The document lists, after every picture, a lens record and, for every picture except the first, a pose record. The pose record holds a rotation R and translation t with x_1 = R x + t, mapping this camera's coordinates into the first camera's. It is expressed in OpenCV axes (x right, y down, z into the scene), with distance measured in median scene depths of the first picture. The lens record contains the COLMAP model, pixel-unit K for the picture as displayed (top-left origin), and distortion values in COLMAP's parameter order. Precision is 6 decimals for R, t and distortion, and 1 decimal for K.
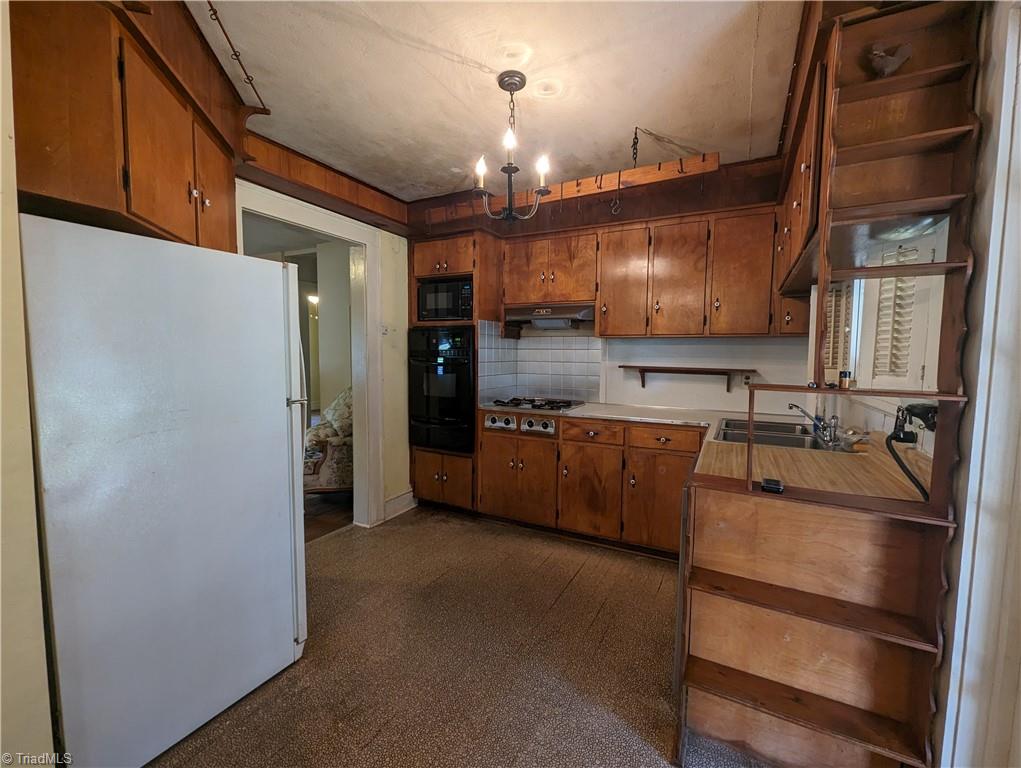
lens RADIAL K [[420.1, 0, 513.9], [0, 420.1, 382.3], [0, 0, 1]] dist [0.001471, -0.000310]
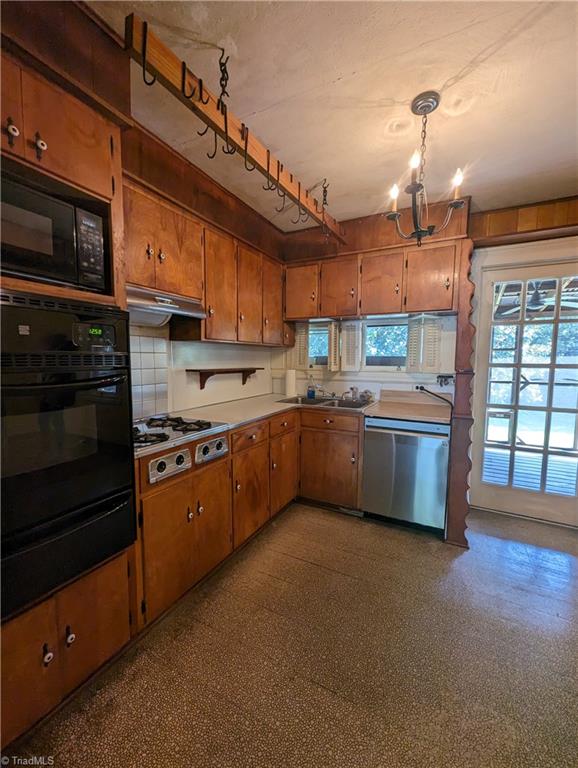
lens RADIAL K [[316.0, 0, 294.2], [0, 316.0, 385.6], [0, 0, 1]] dist [0.001471, -0.000310]
pose [[0.001094, -0.102919, 0.994689, -0.502617], [0.057548, 0.993048, 0.102686, -0.066677], [-0.998342, 0.057130, 0.007009, 0.788483]]
